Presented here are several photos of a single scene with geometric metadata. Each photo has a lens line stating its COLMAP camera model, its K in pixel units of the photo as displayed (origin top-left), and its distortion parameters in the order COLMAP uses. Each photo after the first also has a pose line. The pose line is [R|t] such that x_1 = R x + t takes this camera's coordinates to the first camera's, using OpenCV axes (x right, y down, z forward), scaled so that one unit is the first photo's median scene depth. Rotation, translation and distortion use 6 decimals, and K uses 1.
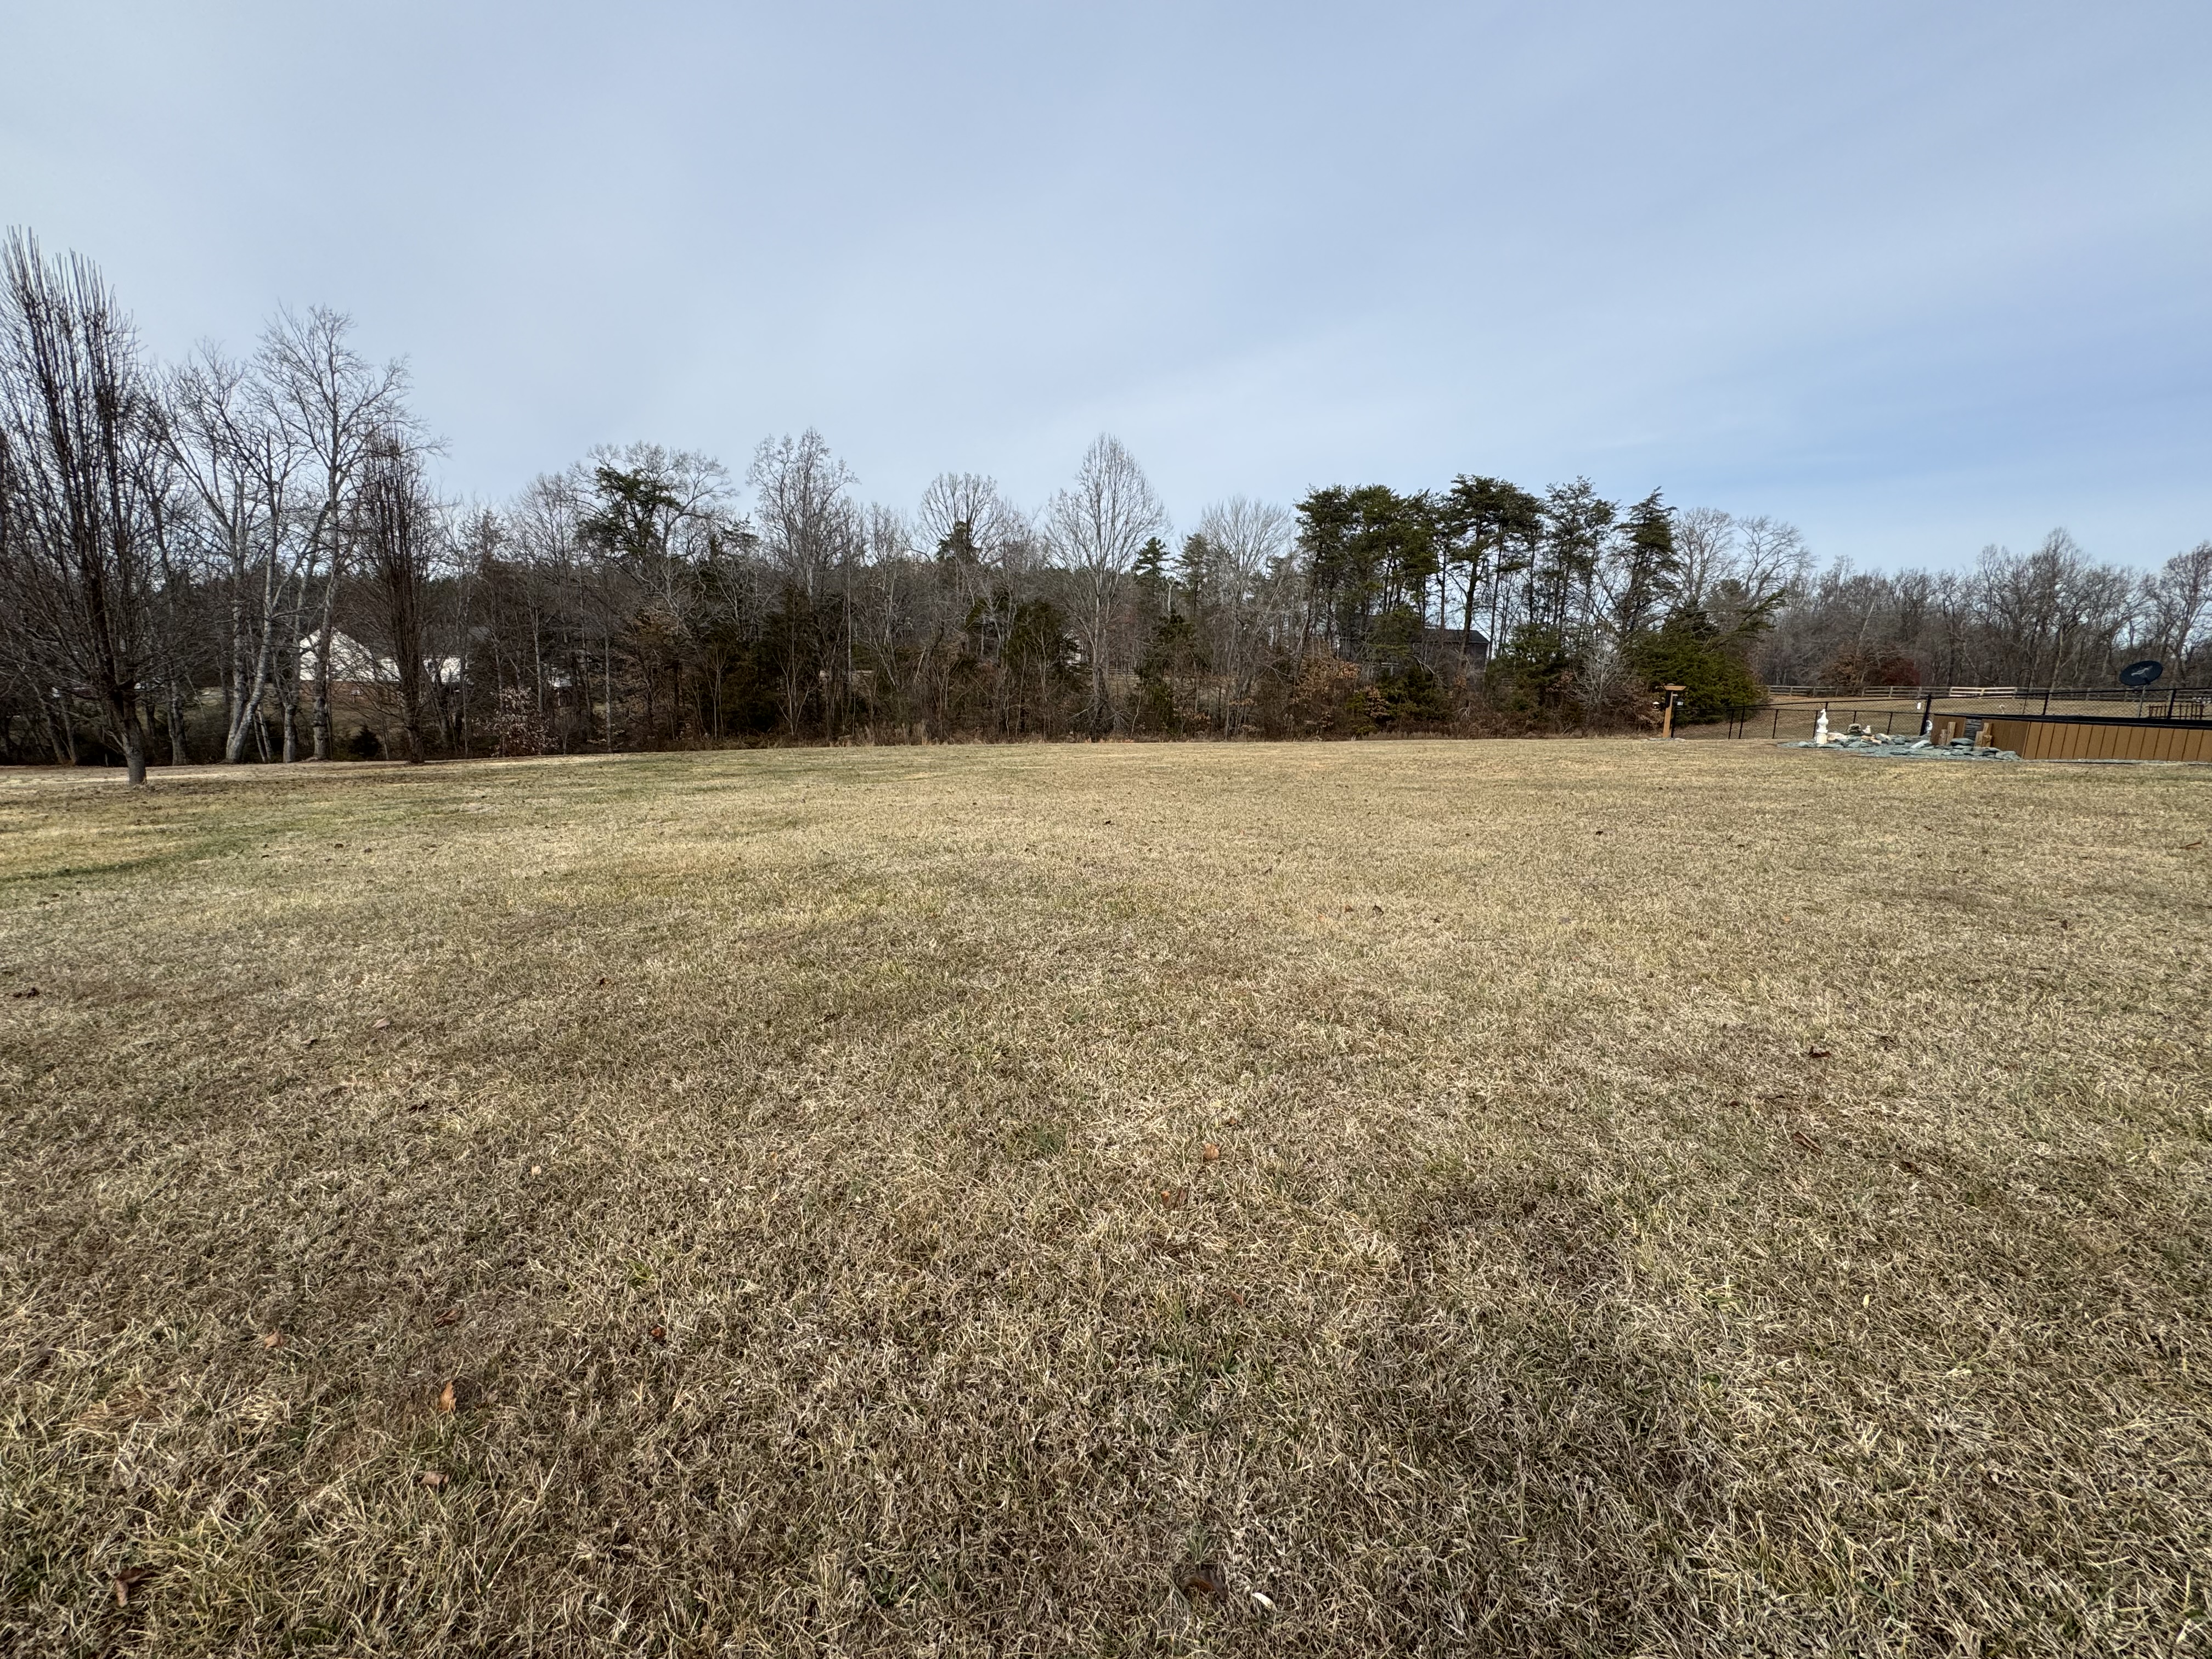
lens RADIAL K [[881.3, 0, 1108.2], [0, 881.3, 825.3], [0, 0, 1]] dist [-0.002306, 0.000864]
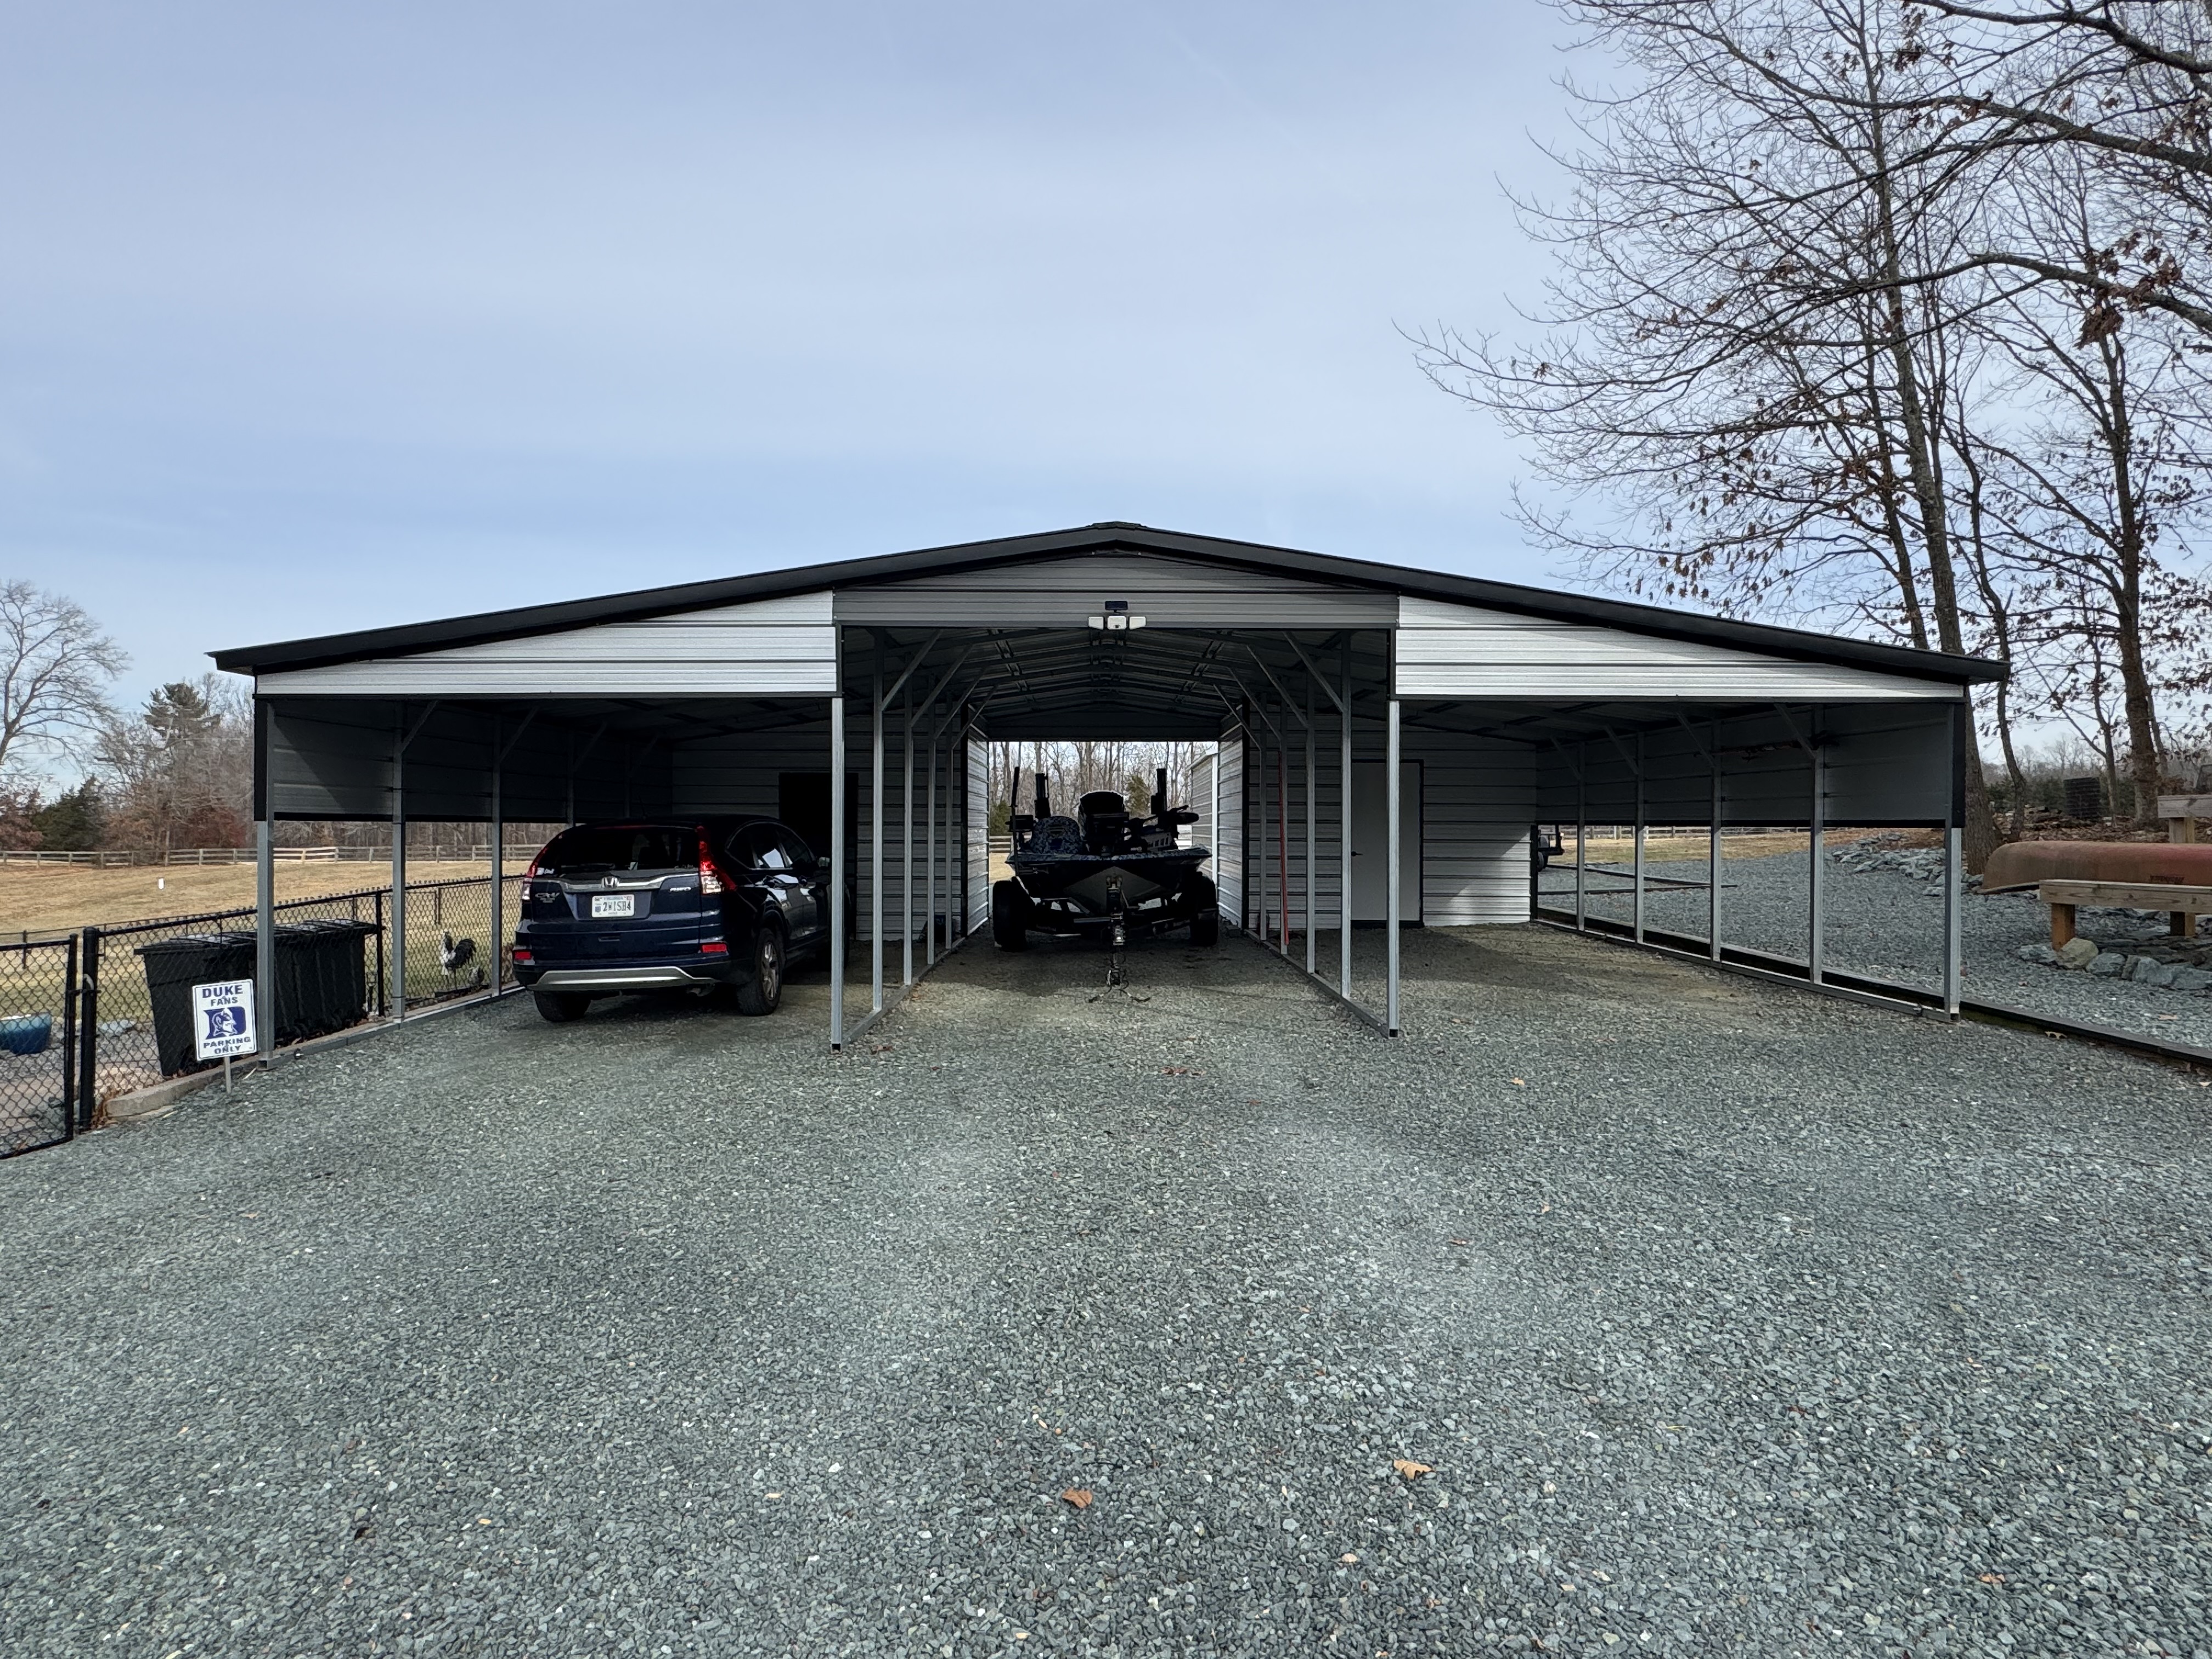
lens RADIAL K [[1211.3, 0, 1100.6], [0, 1211.3, 819.5], [0, 0, 1]] dist [0.000863, 0.000476]
pose [[0.397545, -0.019387, 0.917378, 0.497293], [0.169058, 0.984209, -0.052462, -0.023048], [-0.901875, 0.175946, 0.394545, 0.007384]]
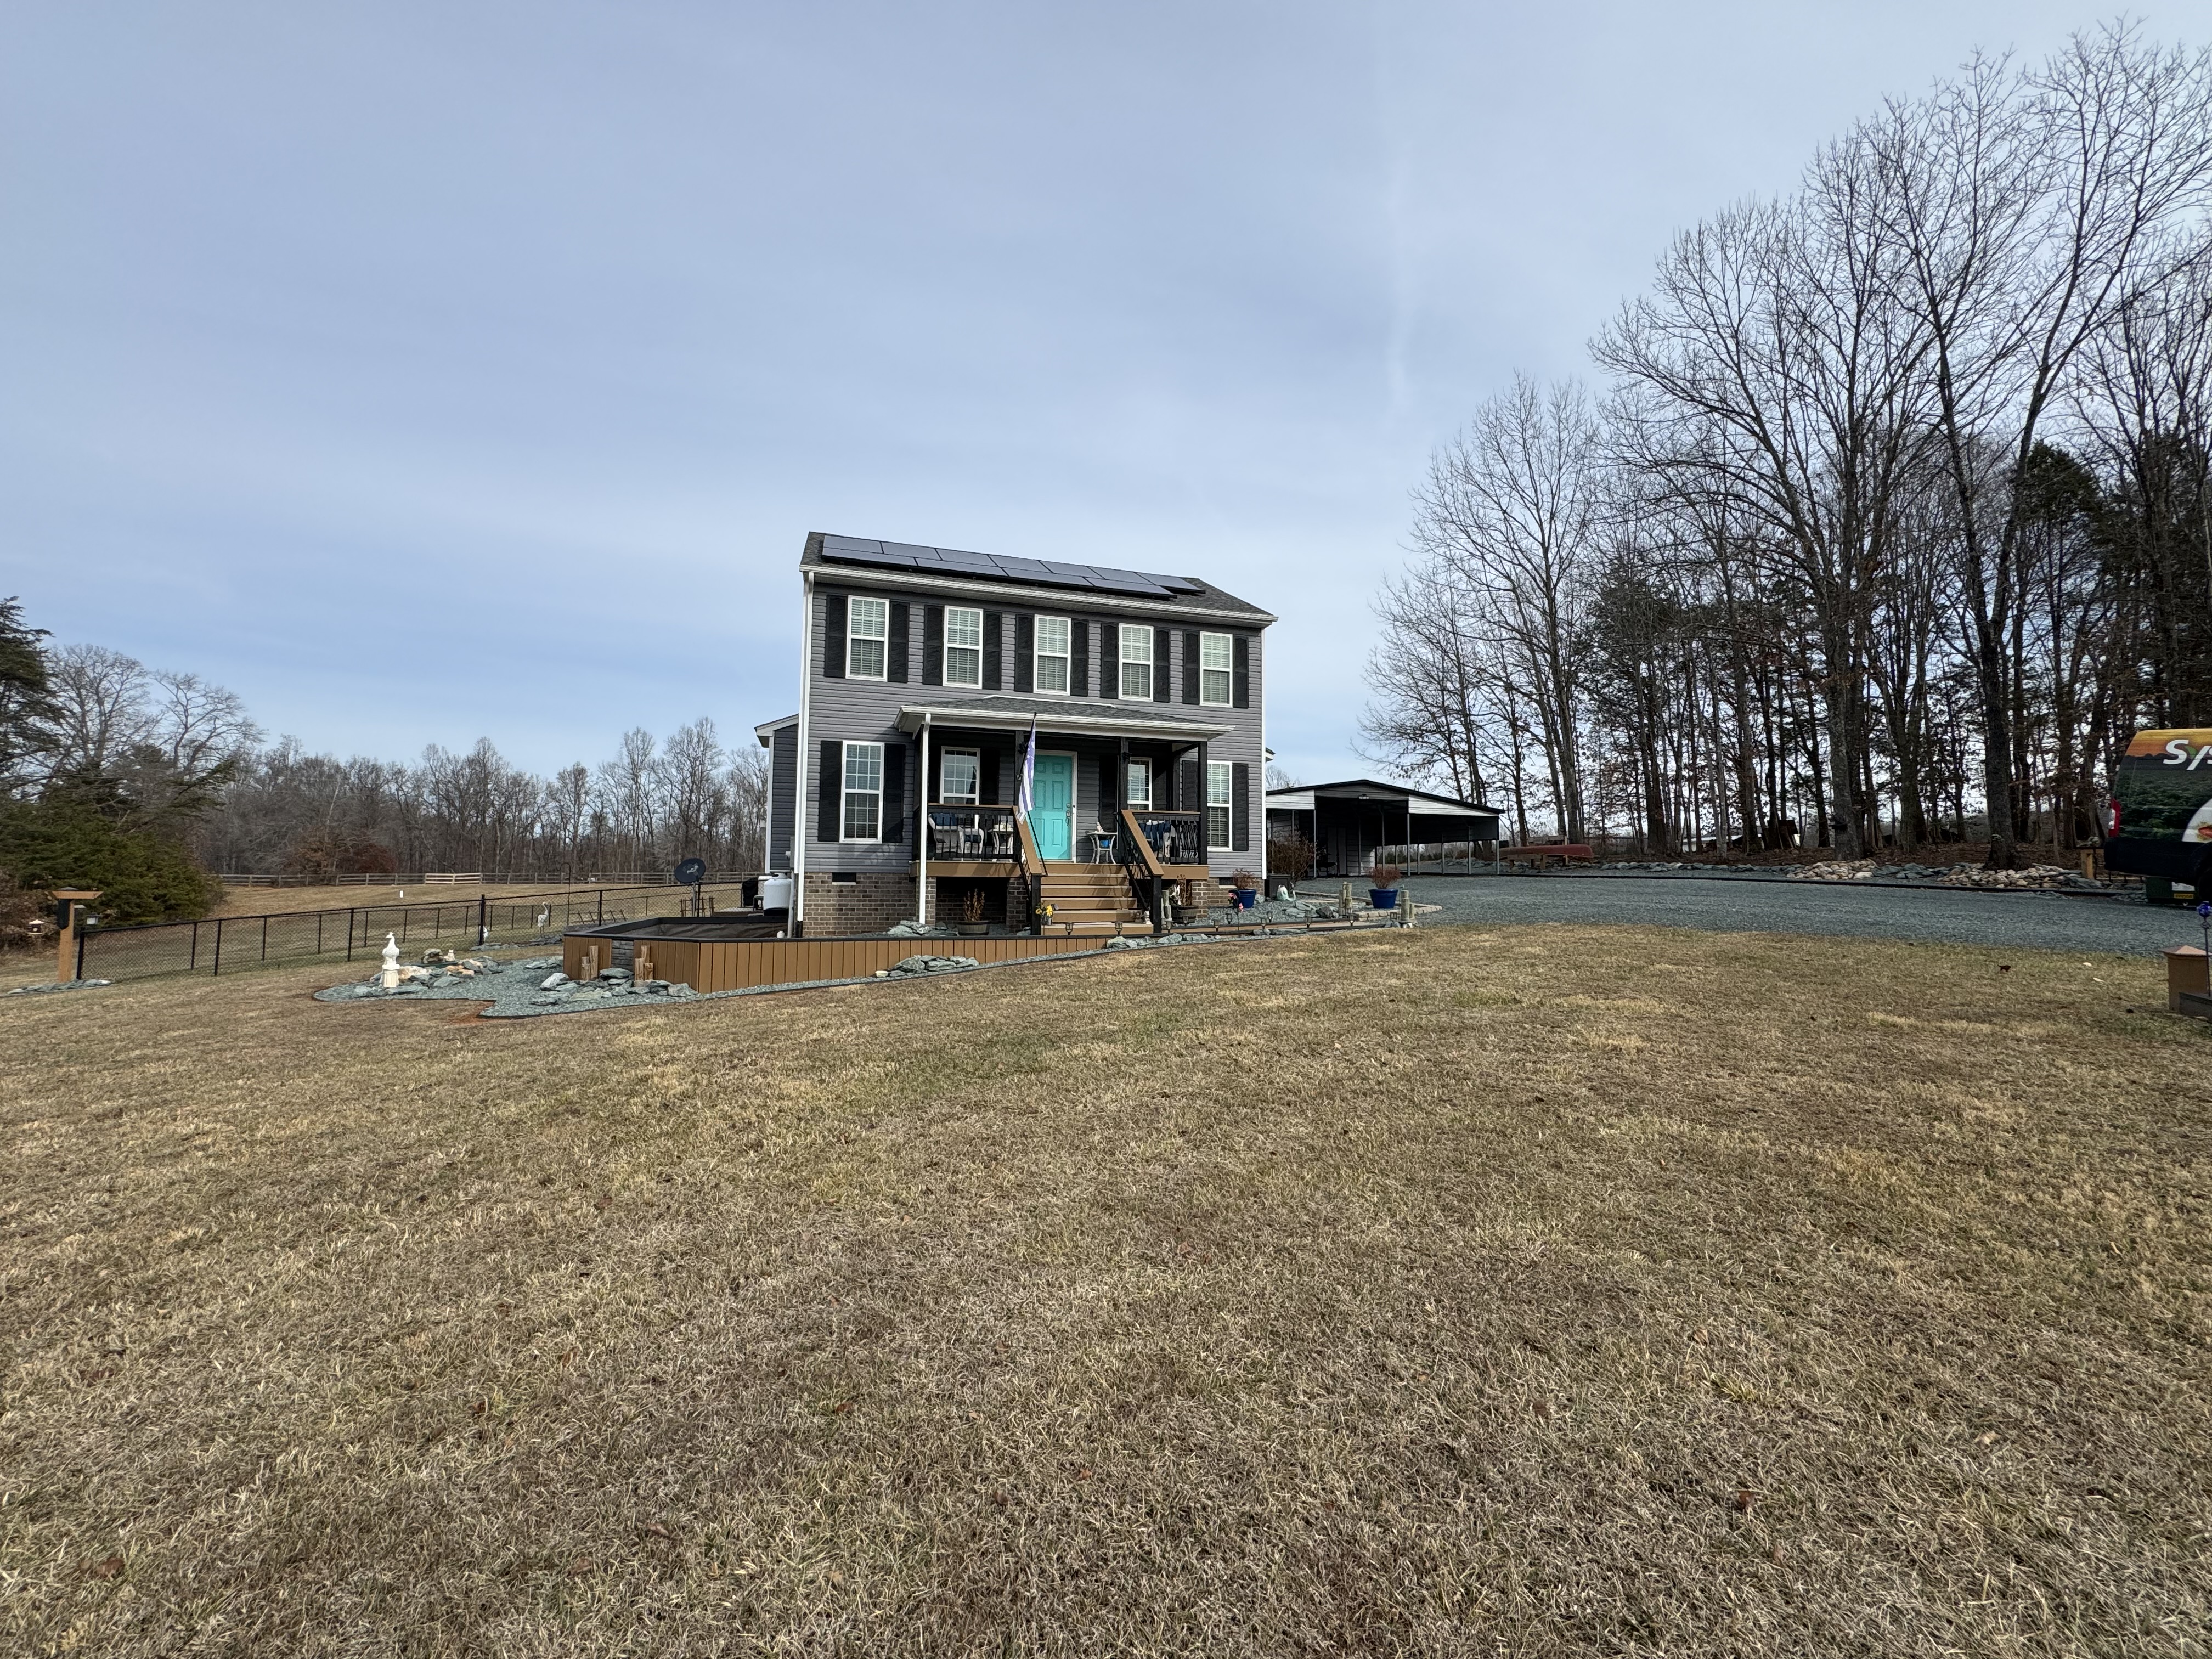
lens RADIAL K [[881.3, 0, 1103.8], [0, 881.3, 826.0], [0, 0, 1]] dist [-0.002306, 0.000864]
pose [[0.138256, 0.037410, 0.989690, 0.087767], [0.166298, 0.984222, -0.060435, -0.028957], [-0.976335, 0.172939, 0.129854, 0.139513]]
